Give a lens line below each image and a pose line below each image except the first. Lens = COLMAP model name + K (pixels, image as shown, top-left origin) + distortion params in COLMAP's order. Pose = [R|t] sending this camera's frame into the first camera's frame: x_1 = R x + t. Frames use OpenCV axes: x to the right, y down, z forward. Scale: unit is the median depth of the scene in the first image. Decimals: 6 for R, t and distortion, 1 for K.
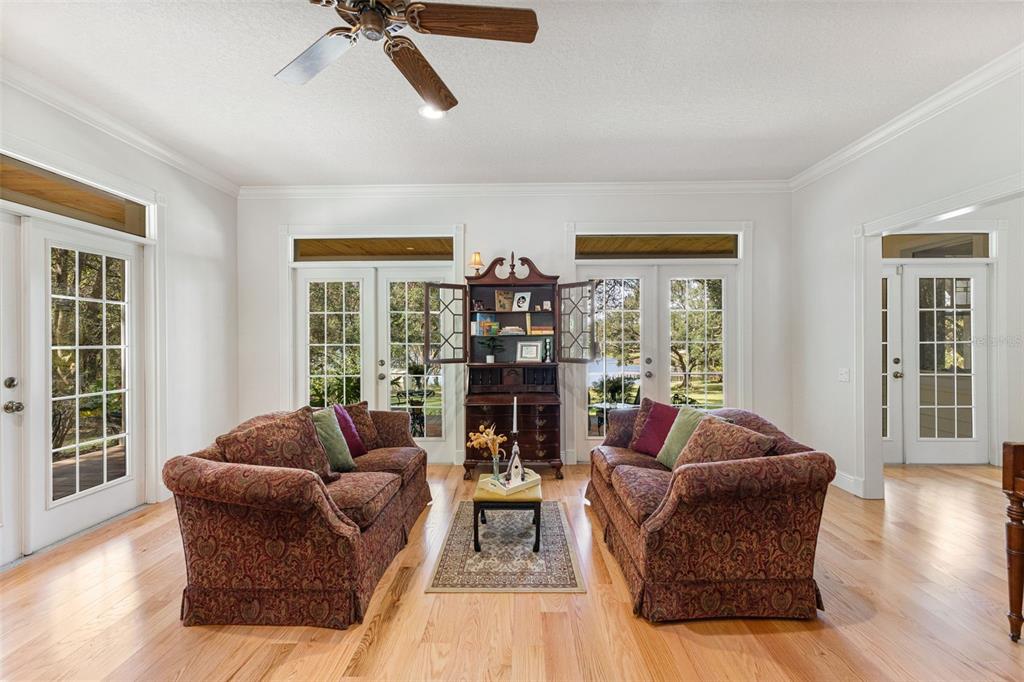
lens RADIAL K [[441.6, 0, 516.3], [0, 441.6, 340.4], [0, 0, 1]] dist [0.010875, 0.000584]
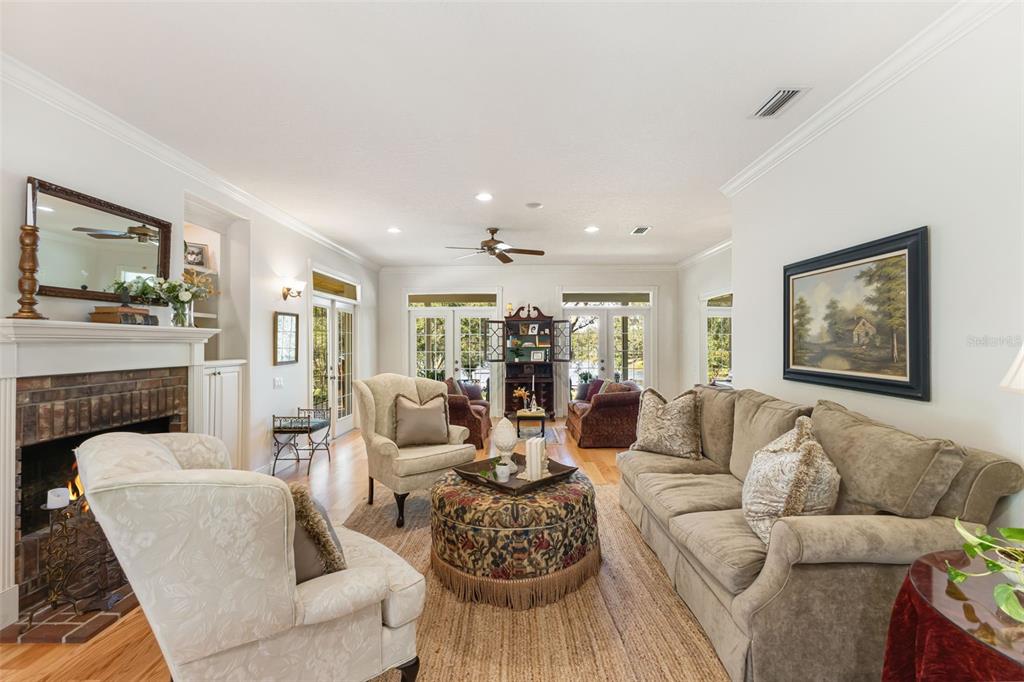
lens RADIAL K [[441.6, 0, 516.3], [0, 441.6, 340.4], [0, 0, 1]] dist [0.010875, 0.000584]
pose [[0.999998, 0.000764, 0.001800, -0.065699], [-0.000747, 0.999955, -0.009440, -0.023463], [-0.001807, 0.009439, 0.999954, -0.895342]]
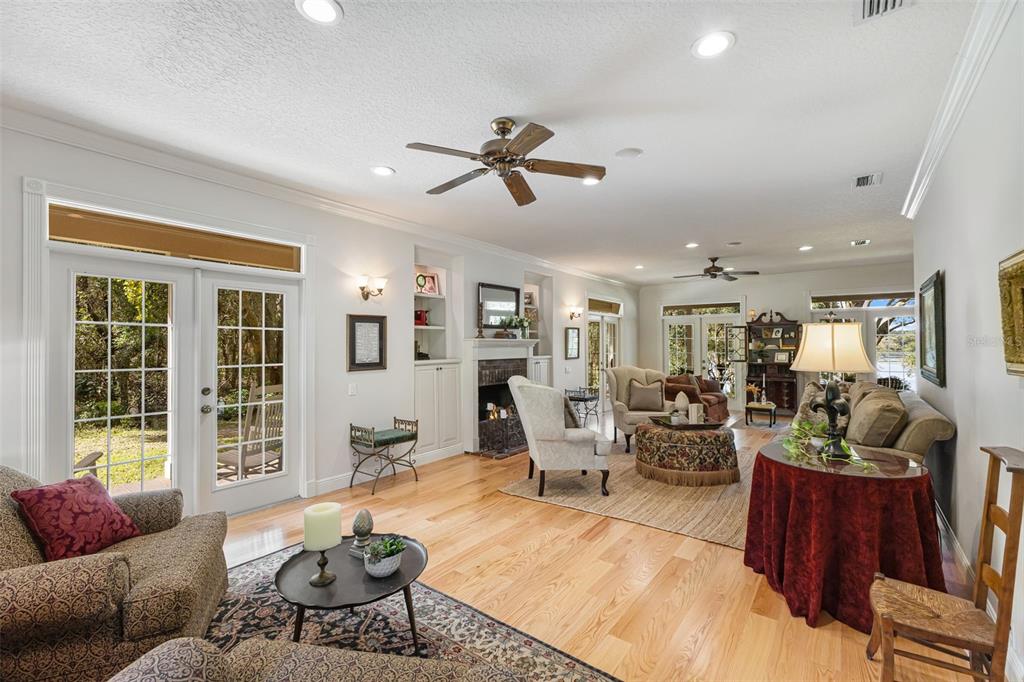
lens RADIAL K [[441.6, 0, 516.3], [0, 441.6, 340.4], [0, 0, 1]] dist [0.010875, 0.000584]
pose [[0.809466, -0.005540, -0.587141, 0.243854], [-0.000835, 0.999944, -0.010587, -0.031120], [0.587167, 0.009060, 0.809415, -1.395164]]
